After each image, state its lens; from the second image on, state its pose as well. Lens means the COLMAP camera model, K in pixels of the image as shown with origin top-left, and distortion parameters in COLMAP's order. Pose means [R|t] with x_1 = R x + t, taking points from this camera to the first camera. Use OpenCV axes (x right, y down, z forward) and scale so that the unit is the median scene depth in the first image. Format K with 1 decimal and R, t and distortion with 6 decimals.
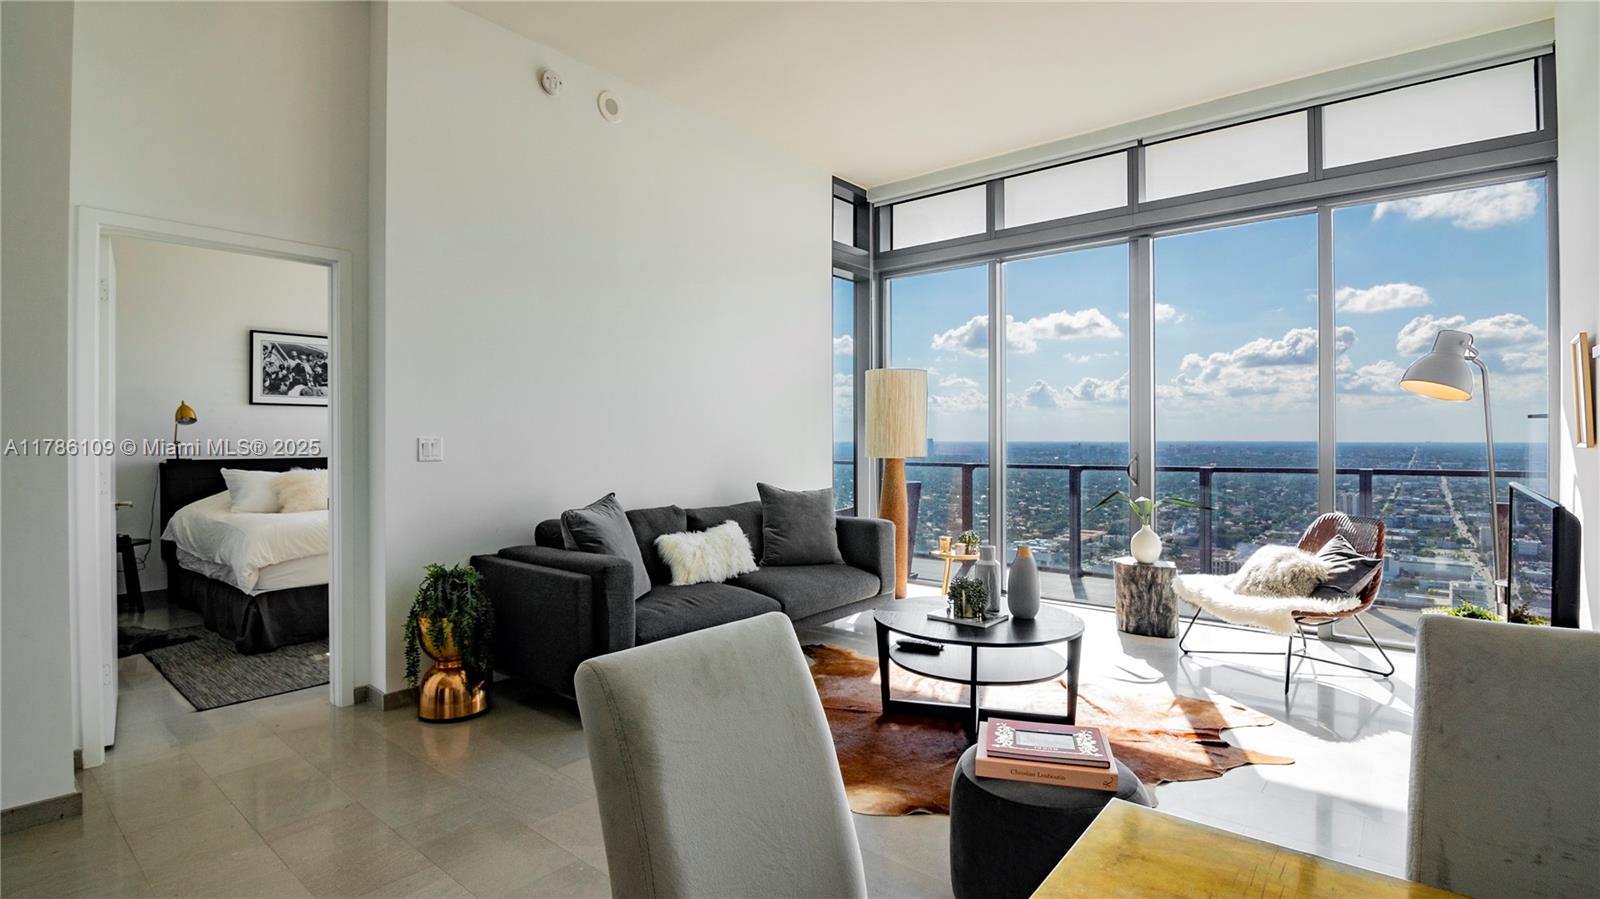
lens RADIAL K [[766.7, 0, 787.3], [0, 766.7, 444.3], [0, 0, 1]] dist [-0.012056, -0.000220]
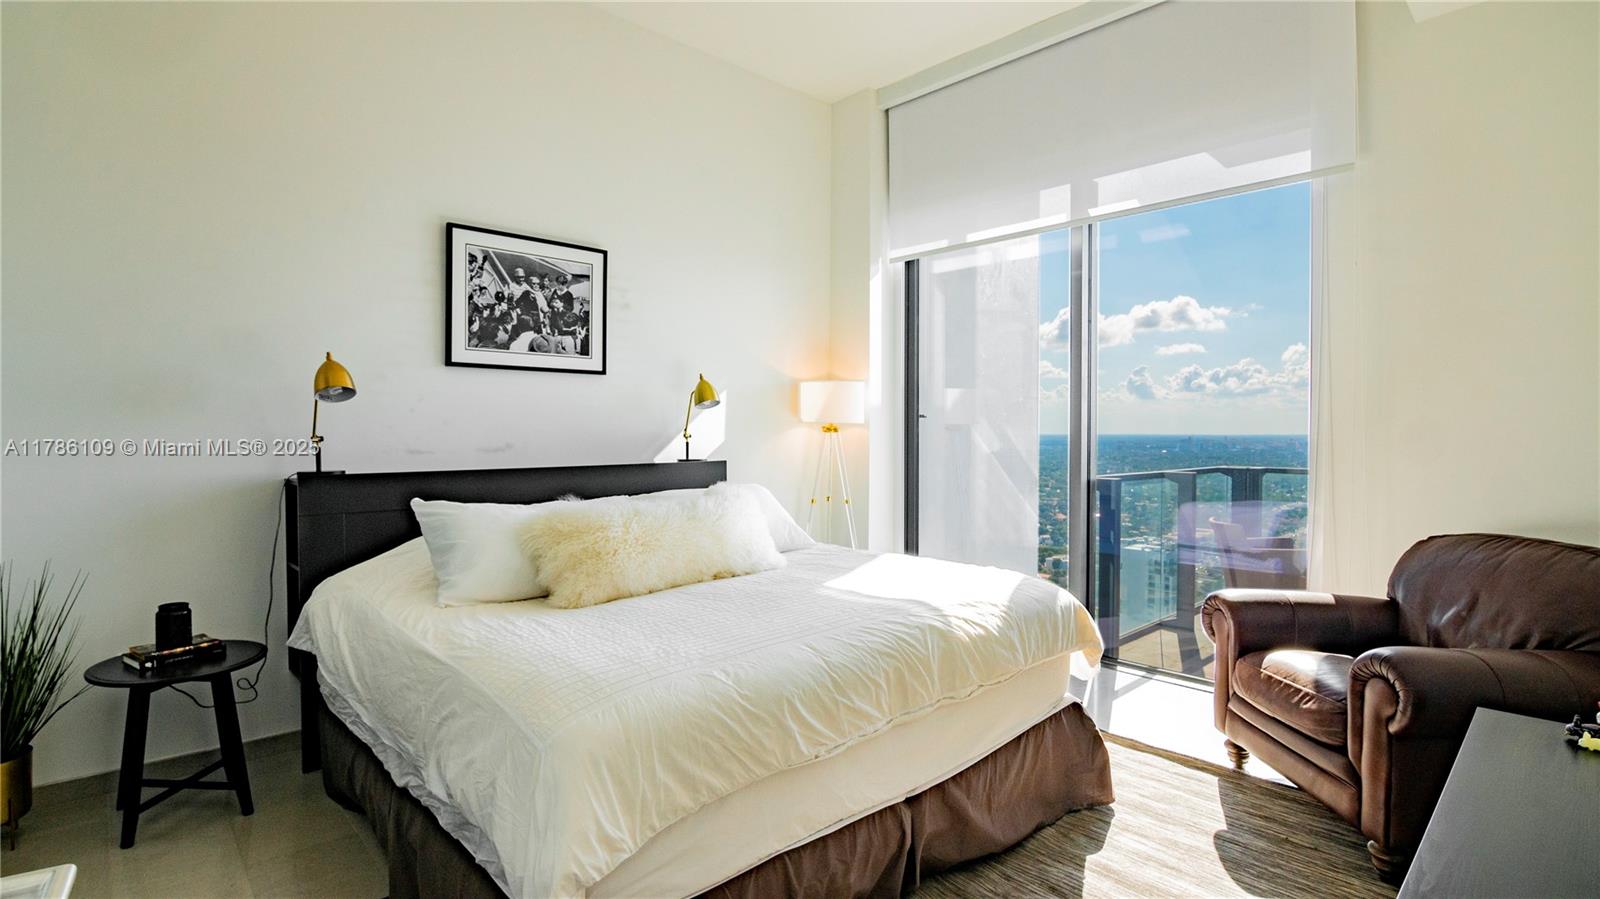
lens RADIAL K [[763.8, 0, 800.0], [0, 763.8, 449.5], [0, 0, 1]] dist [-0.003574, -0.000076]
pose [[0.994417, 0.007461, -0.105260, -0.401380], [-0.005578, 0.999819, 0.018168, -0.005425], [0.105376, -0.017480, 0.994279, 0.494893]]
